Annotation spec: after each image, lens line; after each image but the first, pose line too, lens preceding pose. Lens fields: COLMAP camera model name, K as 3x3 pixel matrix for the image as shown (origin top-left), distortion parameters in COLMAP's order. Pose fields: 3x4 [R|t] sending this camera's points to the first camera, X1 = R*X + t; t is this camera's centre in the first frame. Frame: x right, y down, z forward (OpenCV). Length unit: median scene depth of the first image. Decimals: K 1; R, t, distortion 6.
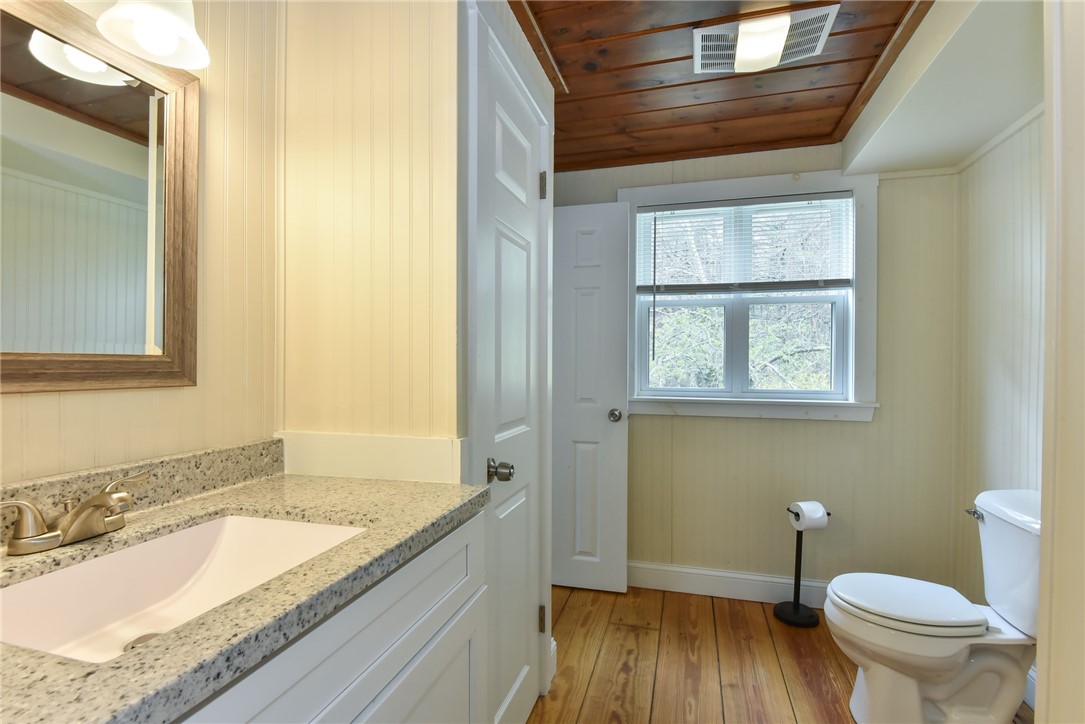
lens RADIAL K [[520.5, 0, 543.2], [0, 520.5, 362.9], [0, 0, 1]] dist [-0.002905, -0.001373]
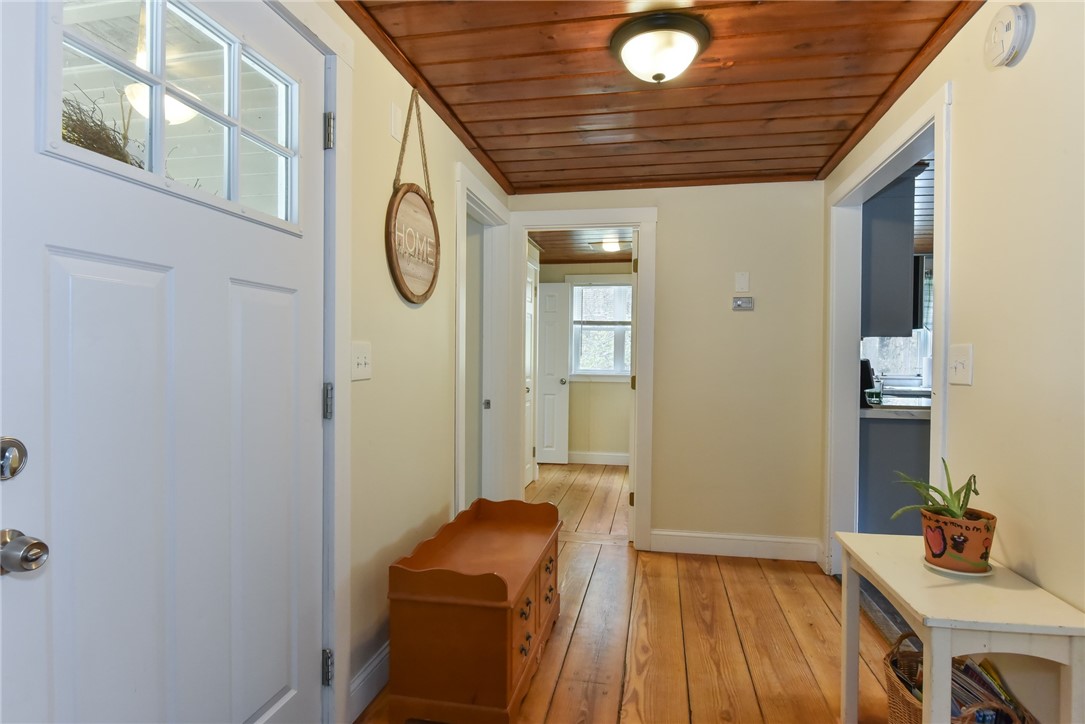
lens RADIAL K [[567.2, 0, 544.7], [0, 567.2, 360.6], [0, 0, 1]] dist [-0.001256, -0.001676]
pose [[0.995541, 0.008745, 0.093927, -0.154772], [-0.009379, 0.999936, 0.006307, 0.002265], [-0.093866, -0.007159, 0.995559, -1.302647]]
